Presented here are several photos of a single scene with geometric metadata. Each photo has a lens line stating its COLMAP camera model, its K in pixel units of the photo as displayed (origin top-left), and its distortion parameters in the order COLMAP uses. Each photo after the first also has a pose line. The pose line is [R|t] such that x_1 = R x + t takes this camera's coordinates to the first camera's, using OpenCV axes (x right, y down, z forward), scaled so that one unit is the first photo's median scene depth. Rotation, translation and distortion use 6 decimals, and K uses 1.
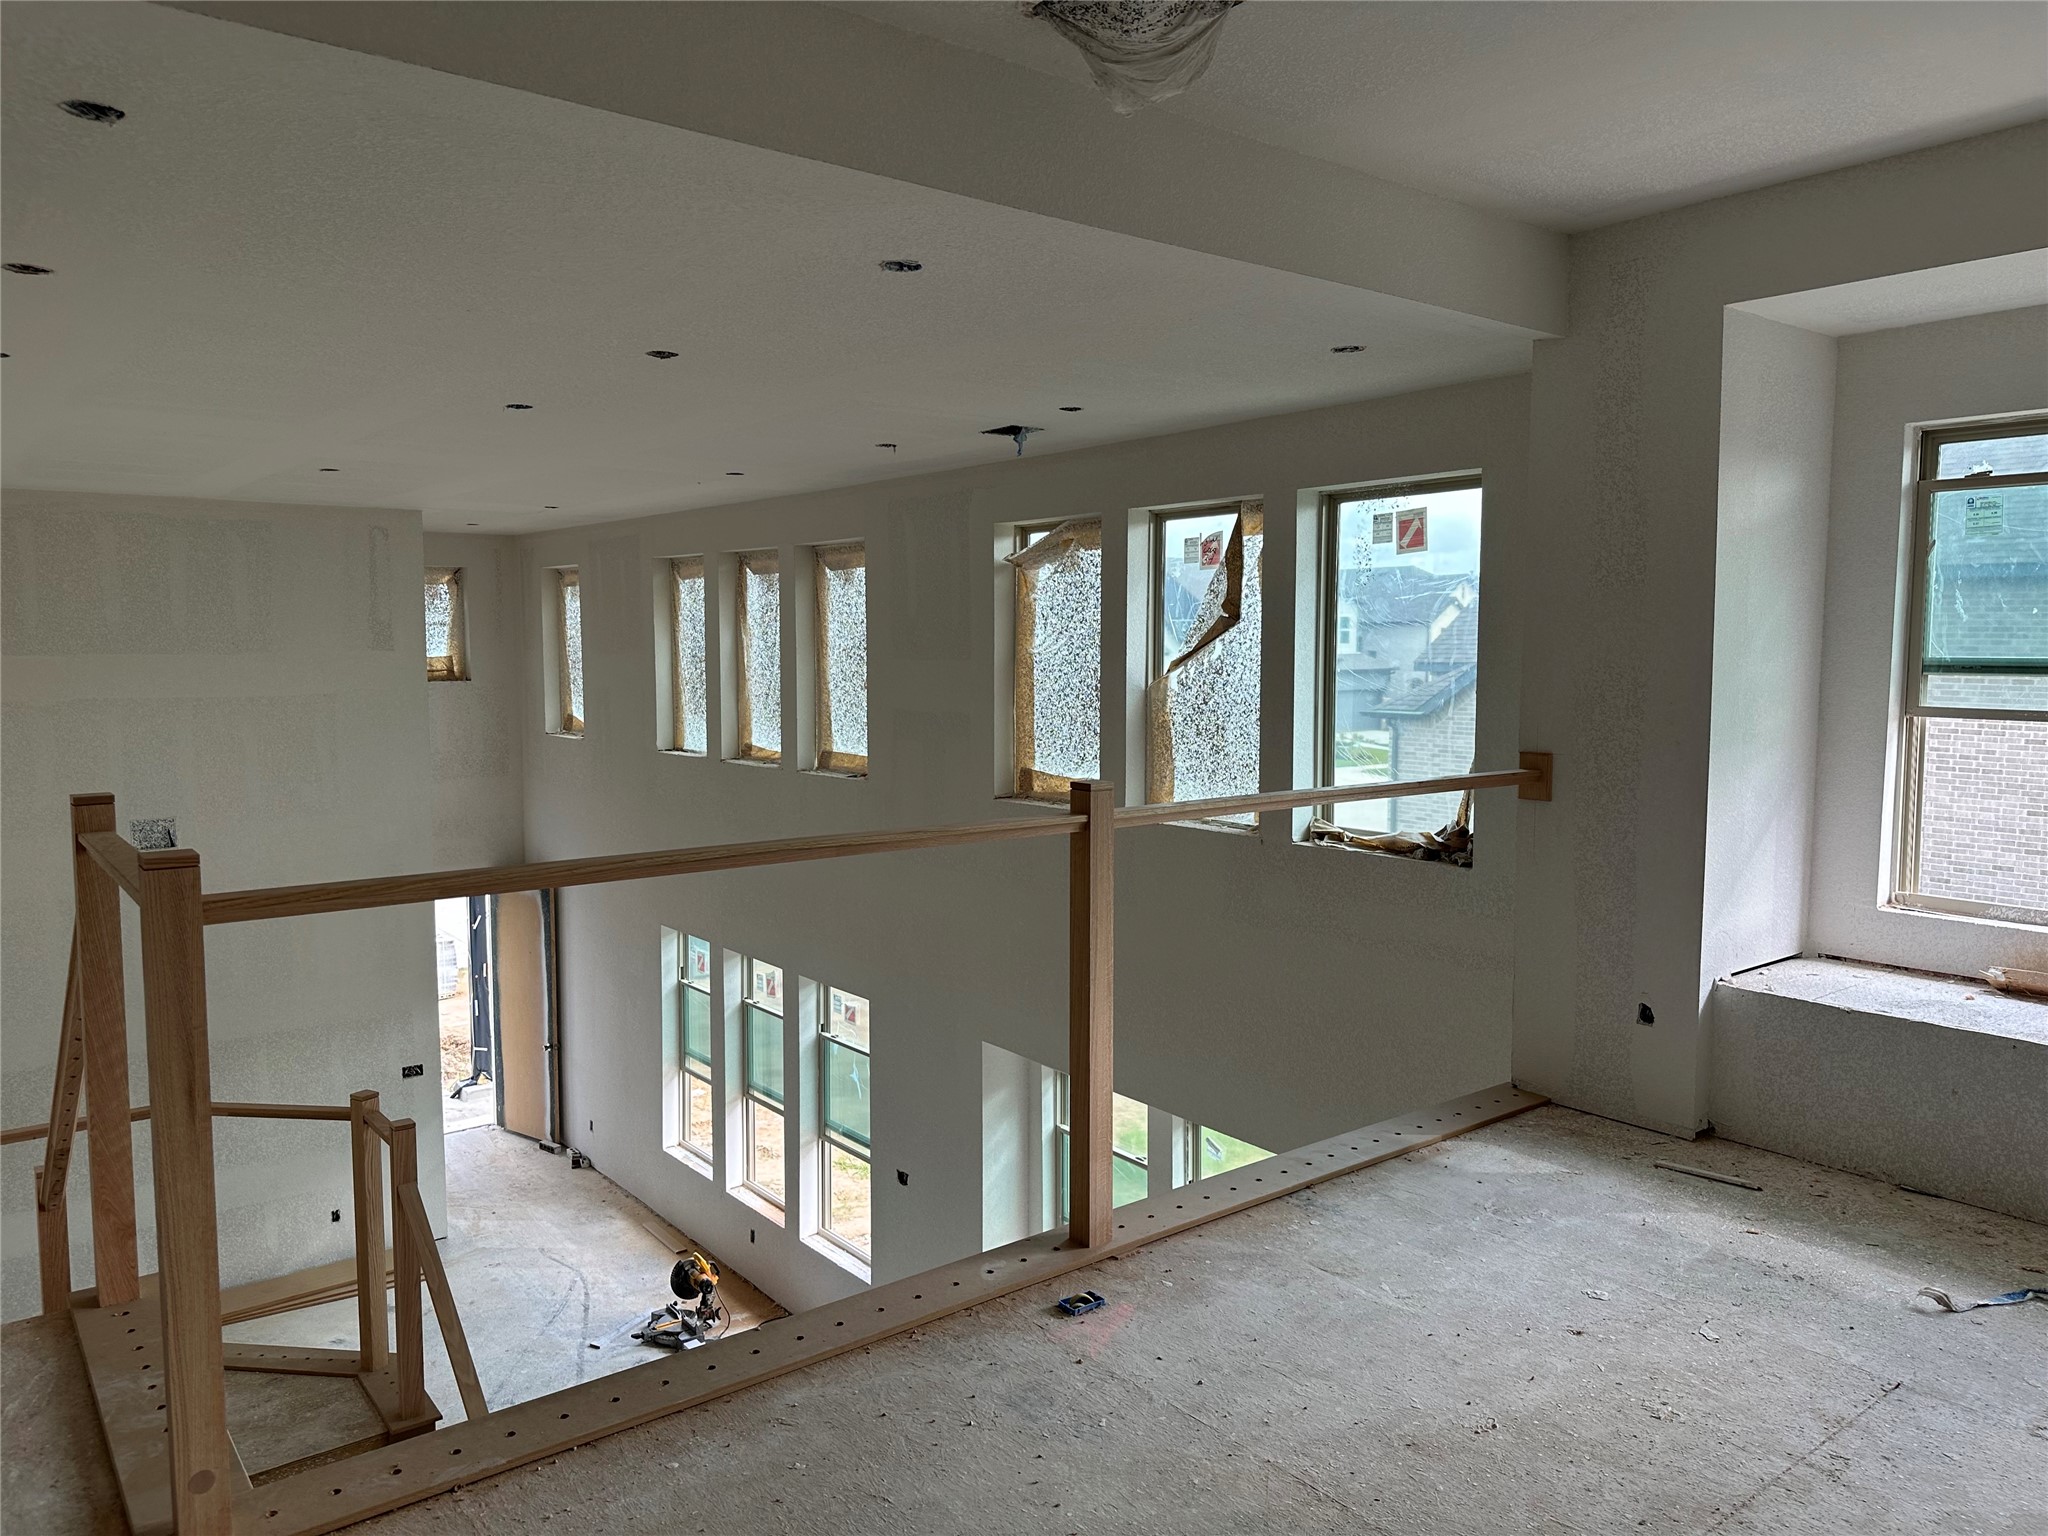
lens RADIAL K [[1428.3, 0, 1029.4], [0, 1428.3, 759.5], [0, 0, 1]] dist [0.134054, -0.224494]
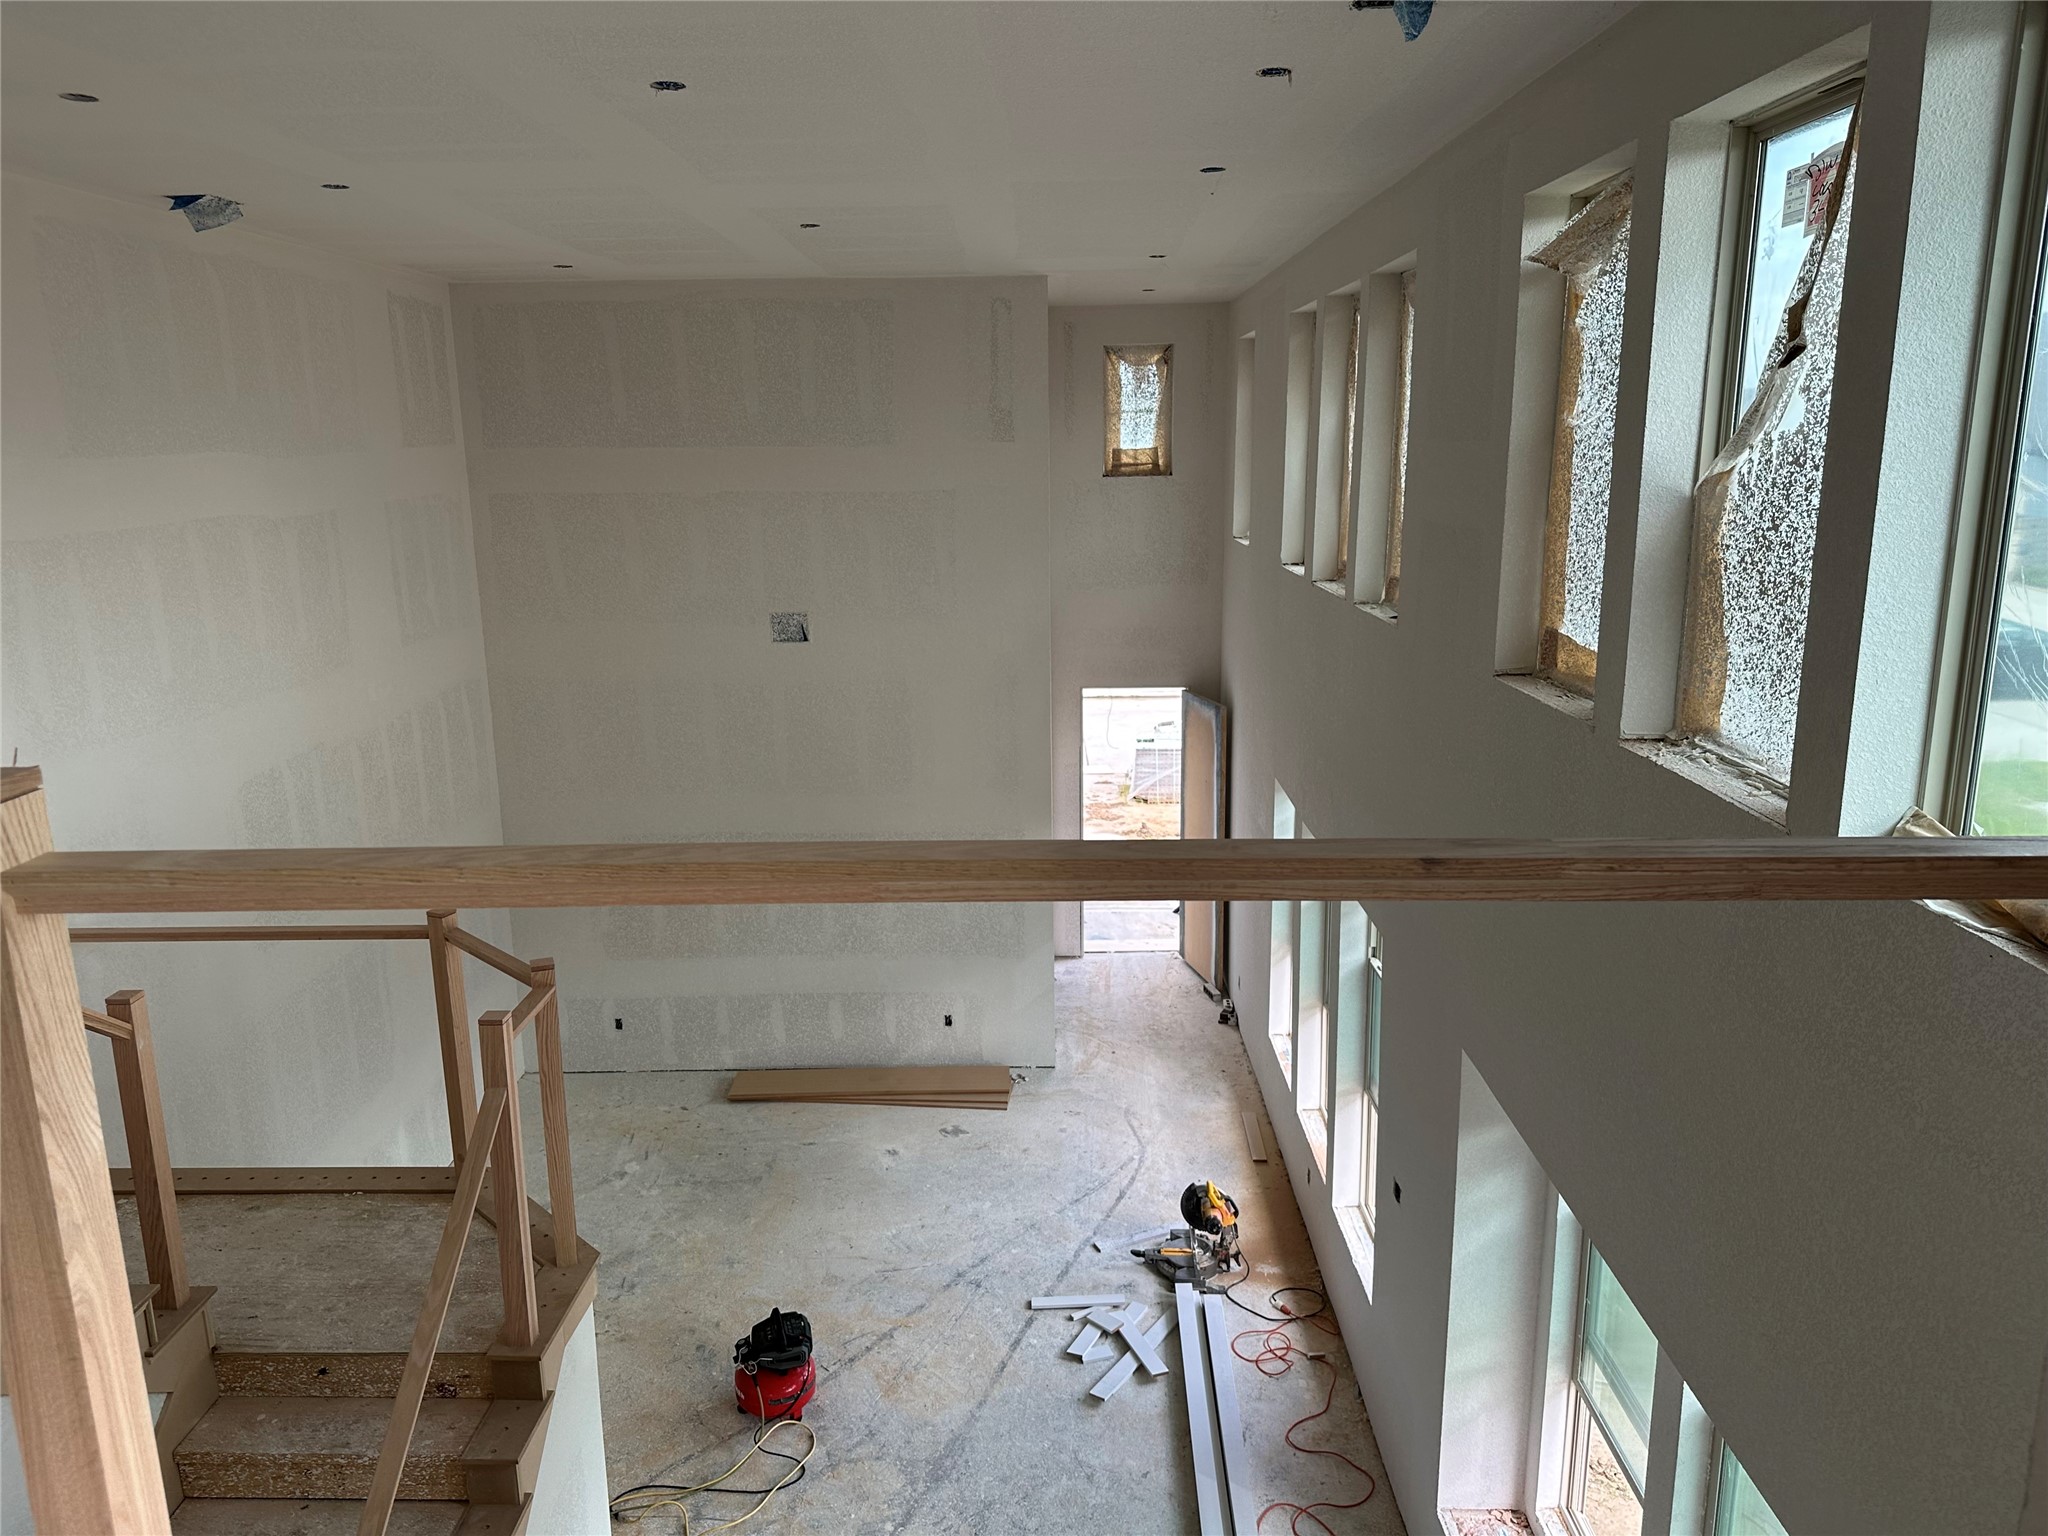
lens RADIAL K [[1435.8, 0, 1013.9], [0, 1435.8, 772.8], [0, 0, 1]] dist [0.139789, -0.227114]
pose [[0.775694, 0.131072, -0.617349, 0.149794], [-0.037455, 0.986032, 0.162287, -0.018000], [0.629997, -0.102762, 0.769768, 0.289220]]
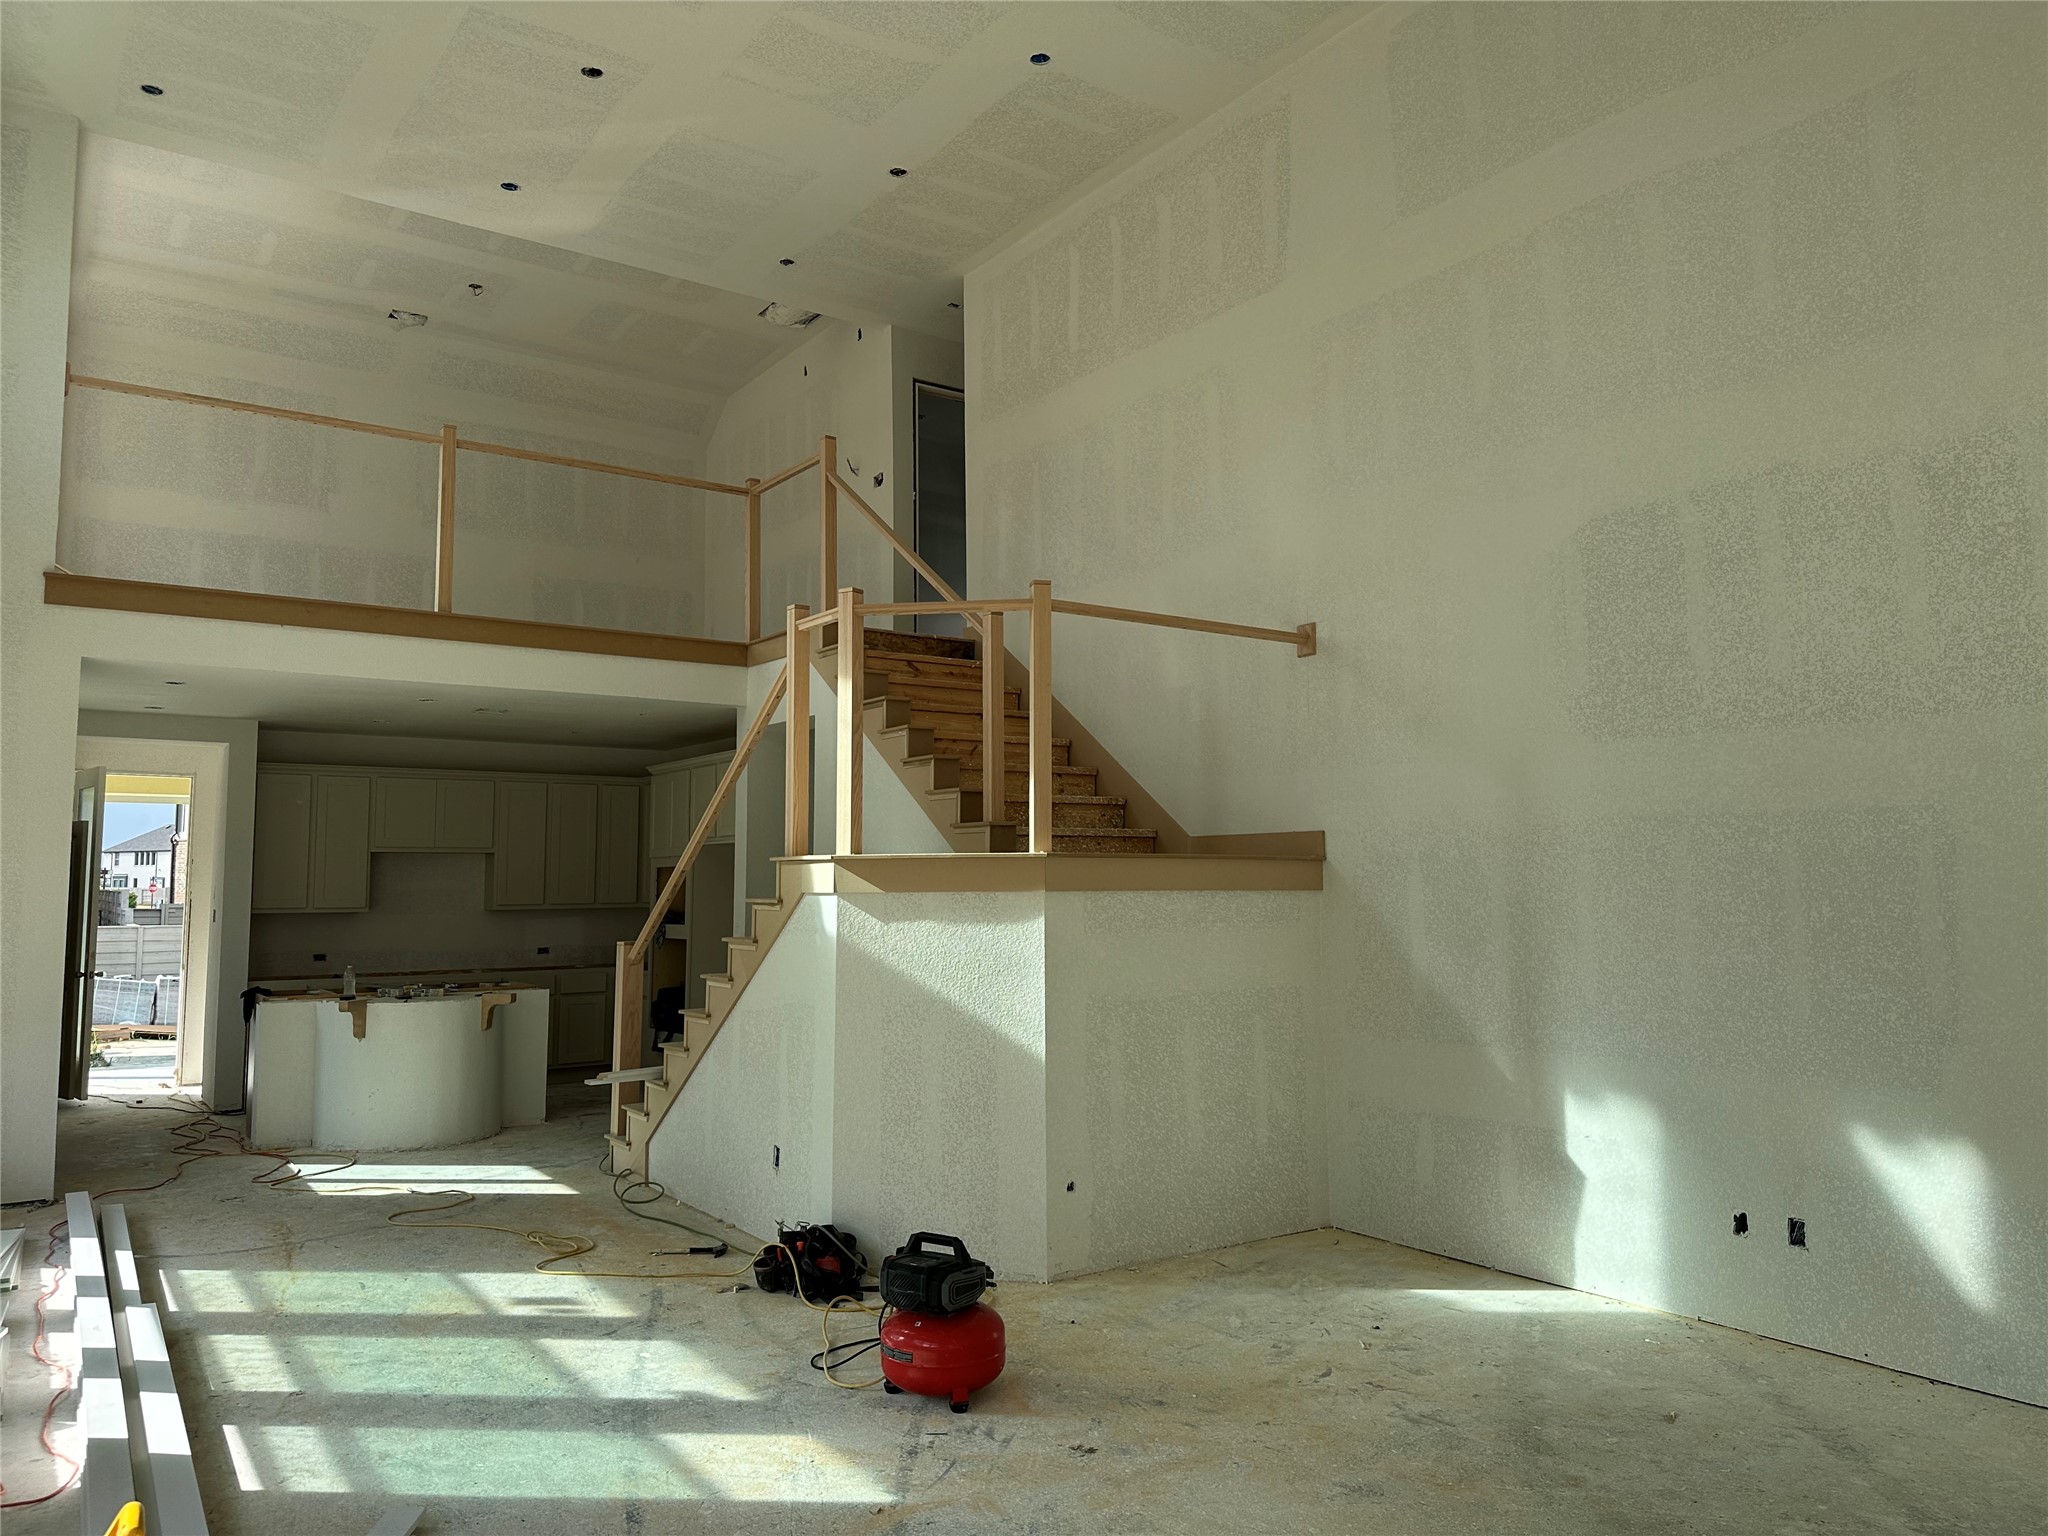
lens RADIAL K [[1446.7, 0, 1040.2], [0, 1446.7, 753.4], [0, 0, 1]] dist [0.039647, -0.050106]
pose [[-0.999166, 0.010698, 0.039409, -0.350266], [0.010346, 0.999905, -0.009116, 0.195602], [-0.039502, -0.008701, -0.999182, 1.120435]]
